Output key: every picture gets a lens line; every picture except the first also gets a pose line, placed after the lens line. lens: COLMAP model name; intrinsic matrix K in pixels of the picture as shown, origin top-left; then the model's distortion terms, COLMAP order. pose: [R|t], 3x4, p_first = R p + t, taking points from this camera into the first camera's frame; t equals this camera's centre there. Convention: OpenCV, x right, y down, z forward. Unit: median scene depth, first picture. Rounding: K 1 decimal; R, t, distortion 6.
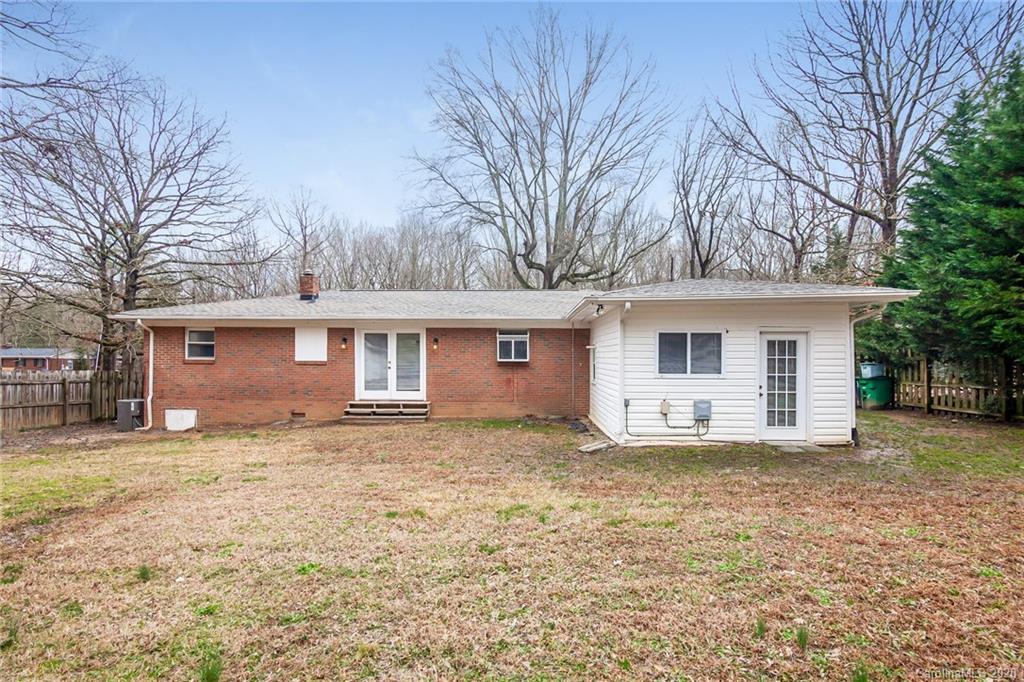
lens RADIAL K [[500.0, 0, 517.0], [0, 500.0, 361.4], [0, 0, 1]] dist [-0.004202, -0.000208]
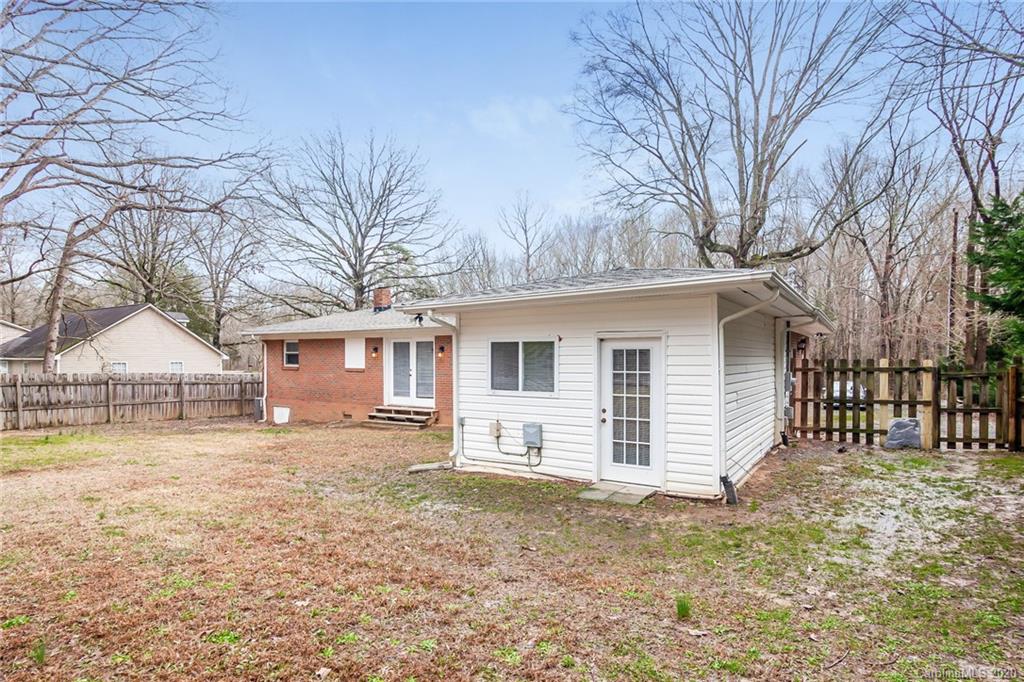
lens RADIAL K [[554.6, 0, 512.1], [0, 554.6, 365.3], [0, 0, 1]] dist [0.005222, 0.000368]
pose [[0.854544, 0.003320, -0.519369, 0.538765], [-0.000244, 0.999982, 0.005990, -0.015480], [0.519379, -0.004992, 0.854529, 0.134916]]
